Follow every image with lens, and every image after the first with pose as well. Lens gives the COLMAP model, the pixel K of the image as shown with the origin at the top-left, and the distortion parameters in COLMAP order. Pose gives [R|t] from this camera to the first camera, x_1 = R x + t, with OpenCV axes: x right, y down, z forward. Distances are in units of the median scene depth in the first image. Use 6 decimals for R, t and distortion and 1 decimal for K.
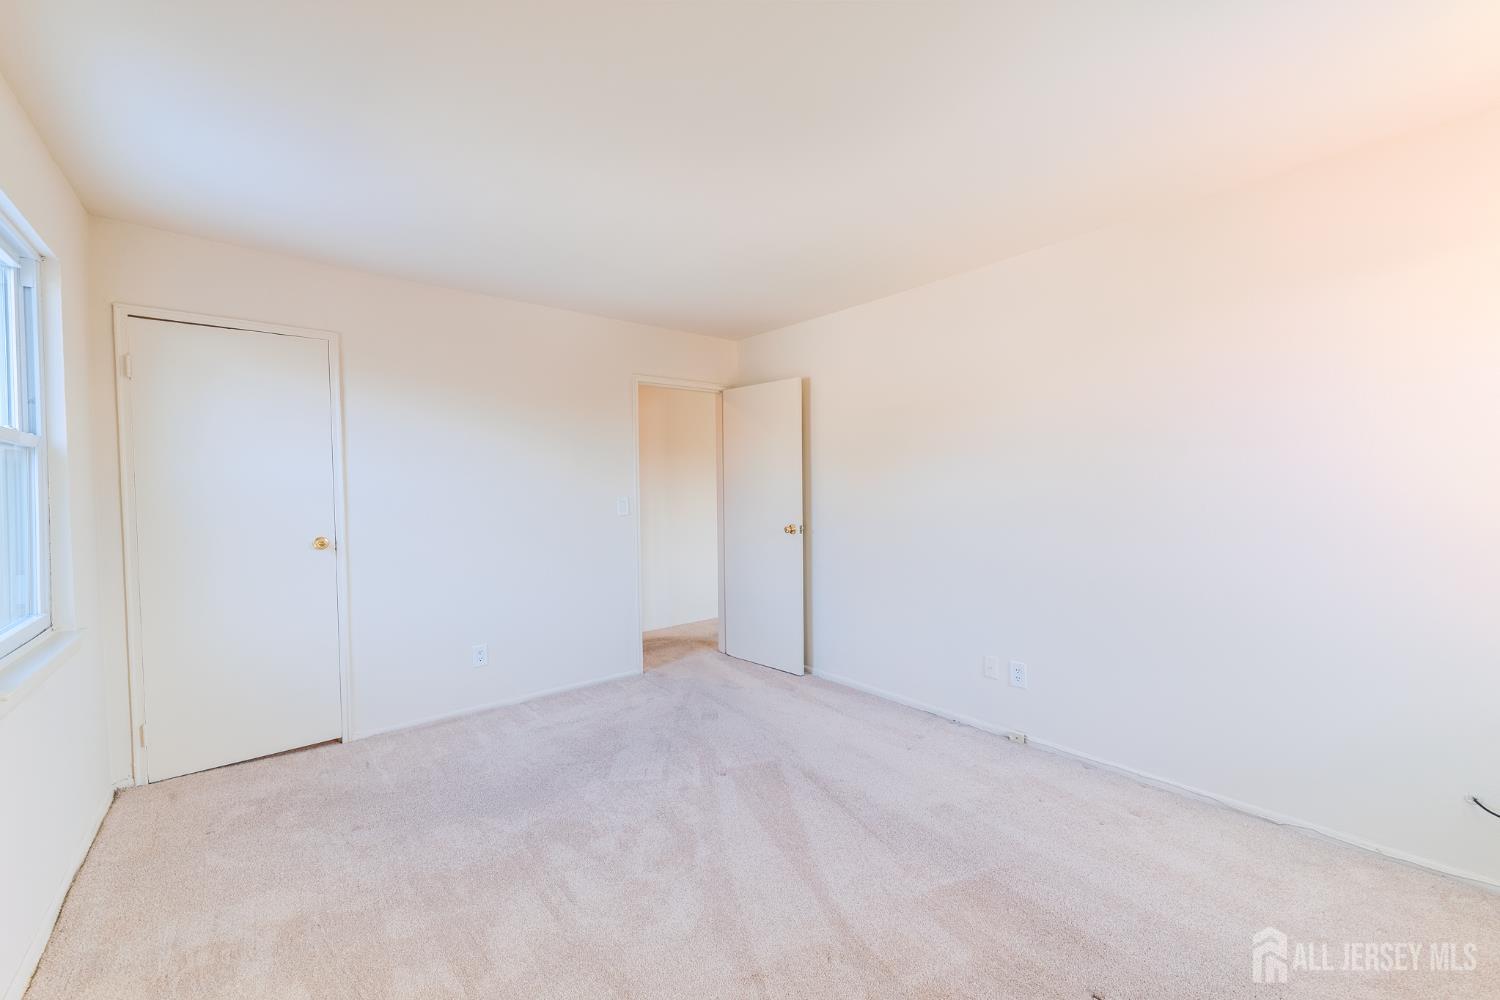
lens RADIAL K [[600.5, 0, 740.9], [0, 600.5, 497.1], [0, 0, 1]] dist [0.009205, -0.004634]
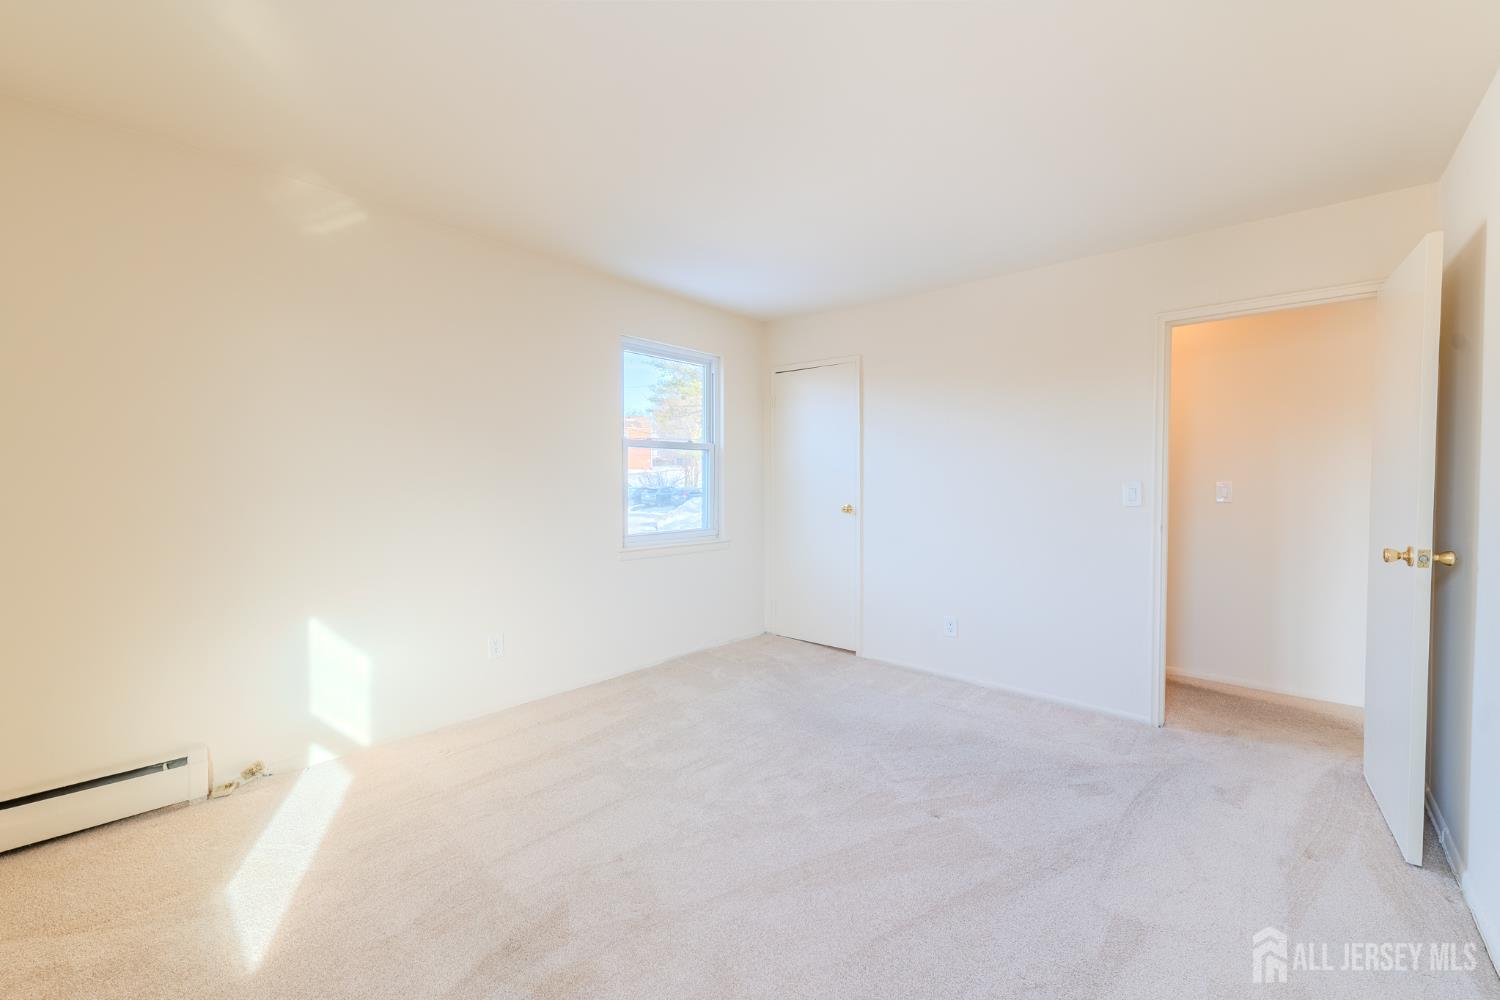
lens RADIAL K [[589.7, 0, 751.0], [0, 589.7, 497.0], [0, 0, 1]] dist [0.002432, 0.000008]
pose [[0.167804, 0.036857, -0.985131, 0.537043], [-0.027412, 0.999089, 0.032710, 0.008628], [0.985439, 0.021516, 0.168662, 0.469956]]
